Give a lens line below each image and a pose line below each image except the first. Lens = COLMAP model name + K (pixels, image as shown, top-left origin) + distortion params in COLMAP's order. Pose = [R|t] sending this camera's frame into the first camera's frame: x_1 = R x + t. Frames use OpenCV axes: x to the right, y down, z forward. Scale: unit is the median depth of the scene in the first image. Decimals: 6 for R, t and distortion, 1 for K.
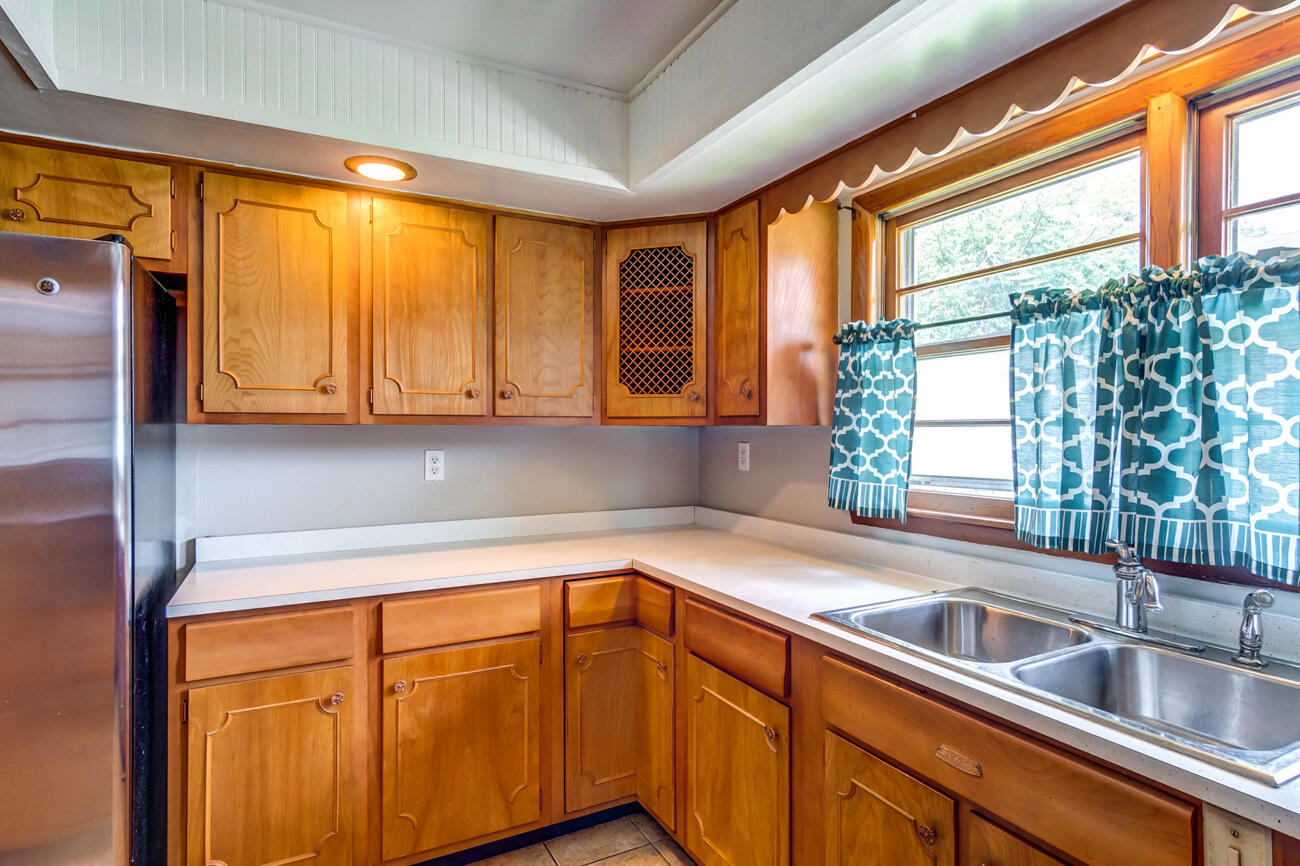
lens RADIAL K [[693.8, 0, 650.6], [0, 693.8, 429.6], [0, 0, 1]] dist [-0.003074, -0.000382]
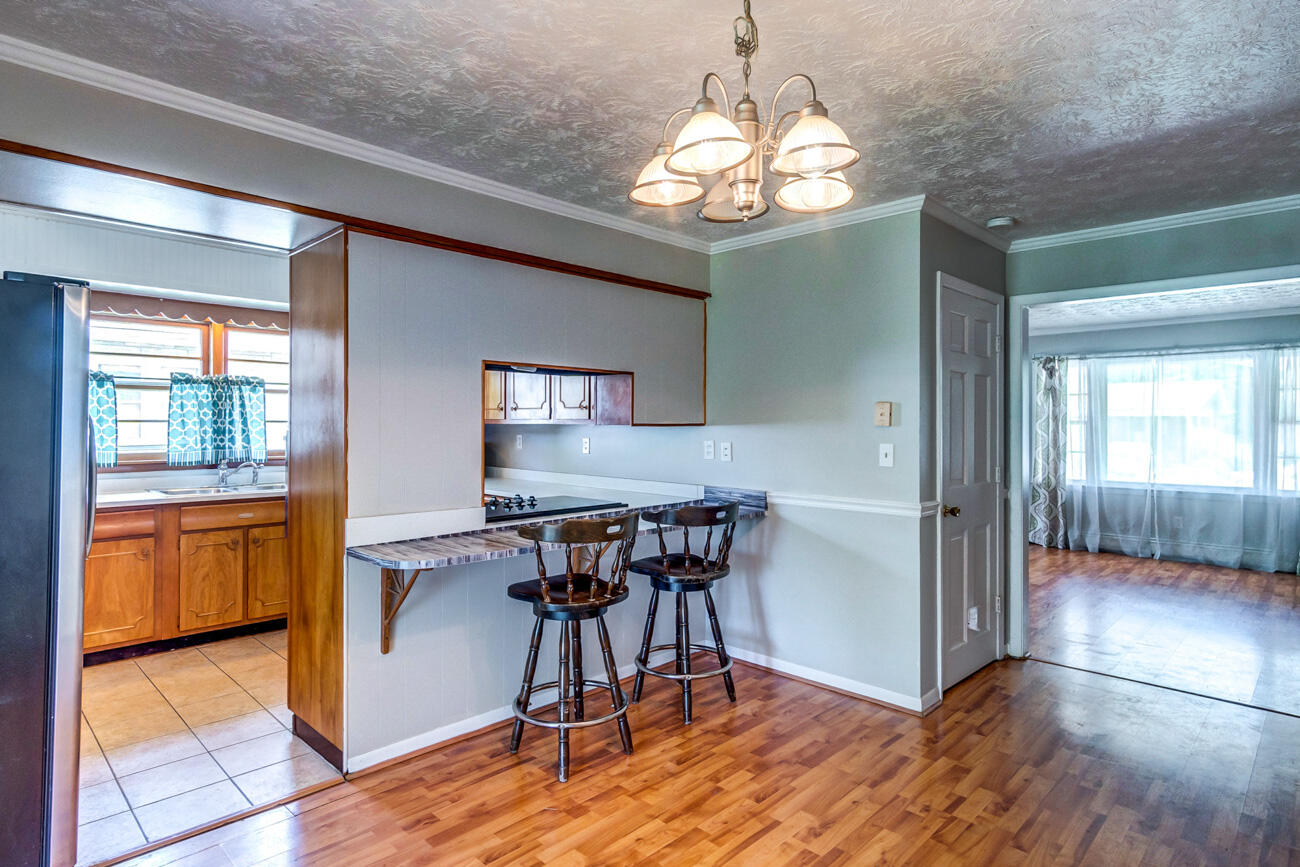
lens RADIAL K [[693.8, 0, 647.2], [0, 693.8, 427.1], [0, 0, 1]] dist [-0.003074, -0.000382]
pose [[-0.305013, -0.002243, 0.952346, -2.748578], [0.000771, 0.999996, 0.002602, 0.006892], [-0.952348, 0.001528, -0.305010, 0.086384]]
